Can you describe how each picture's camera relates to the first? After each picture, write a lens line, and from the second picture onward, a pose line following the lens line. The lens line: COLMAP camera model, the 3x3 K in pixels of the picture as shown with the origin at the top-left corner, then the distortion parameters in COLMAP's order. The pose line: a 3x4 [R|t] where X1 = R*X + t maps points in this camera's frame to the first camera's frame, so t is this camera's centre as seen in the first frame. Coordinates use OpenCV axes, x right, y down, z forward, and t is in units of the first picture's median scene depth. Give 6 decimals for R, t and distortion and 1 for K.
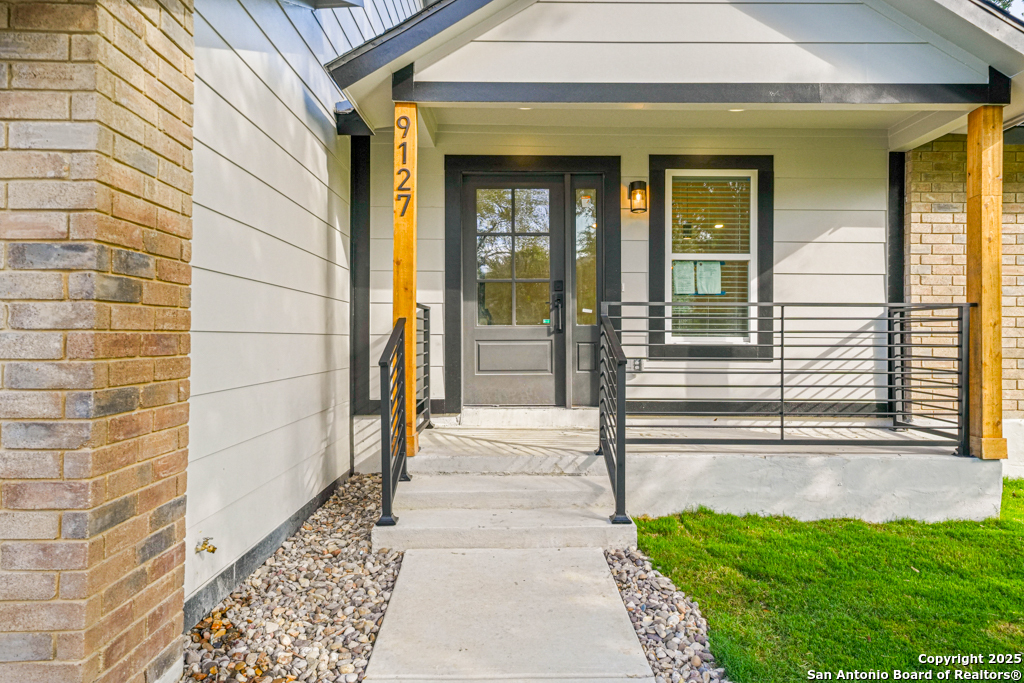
lens RADIAL K [[678.3, 0, 522.2], [0, 678.3, 324.3], [0, 0, 1]] dist [0.030452, 0.002464]
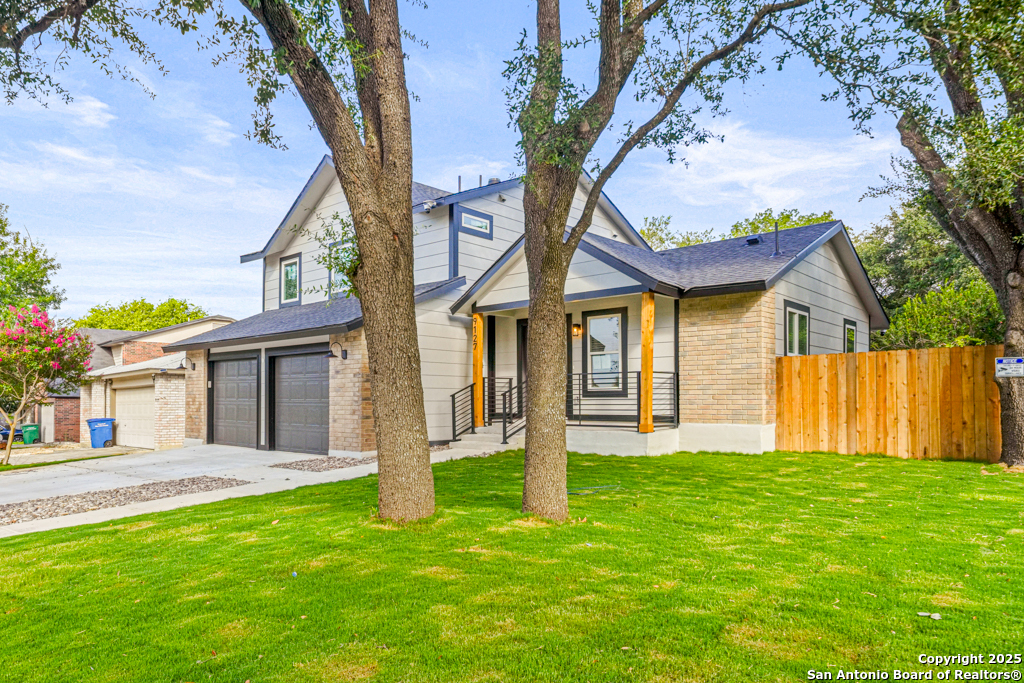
lens RADIAL K [[671.1, 0, 496.8], [0, 671.1, 392.8], [0, 0, 1]] dist [0.017342, -0.000583]
pose [[0.732800, -0.014848, -0.680282, 1.580224], [0.020147, 0.999797, -0.000120, 0.031050], [0.680146, -0.013617, 0.732950, -0.944730]]
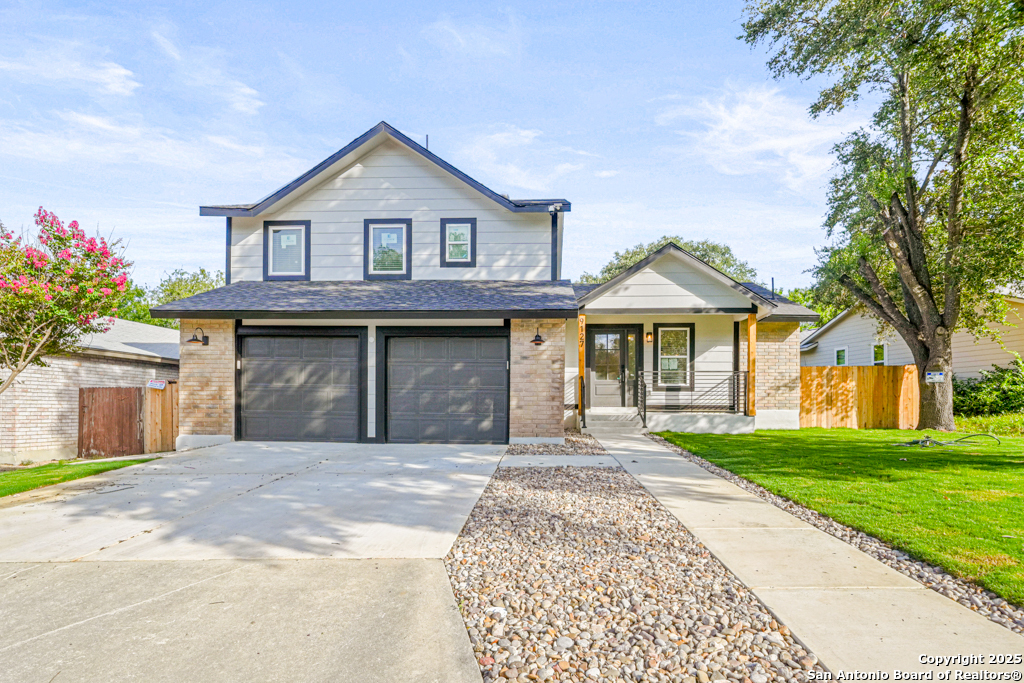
lens RADIAL K [[529.5, 0, 525.7], [0, 529.5, 405.2], [0, 0, 1]] dist [0.002428, 0.001110]
pose [[0.998297, 0.000313, -0.058330, -0.242281], [0.000610, 0.999875, 0.015794, 0.079221], [0.058327, -0.015803, 0.998172, -1.392986]]
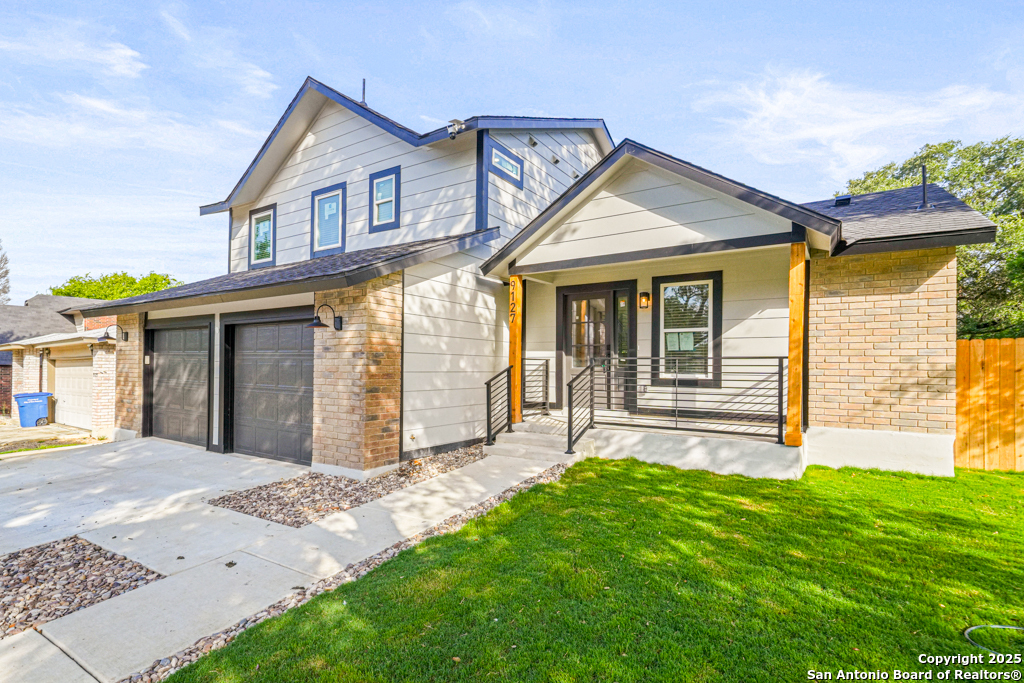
lens RADIAL K [[499.5, 0, 516.3], [0, 499.5, 365.8], [0, 0, 1]] dist [0.009542, -0.000454]
pose [[0.830105, 0.000550, -0.557607, 0.649637], [0.006069, 0.999931, 0.010021, -0.020477], [0.557574, -0.011703, 0.830044, -0.360786]]
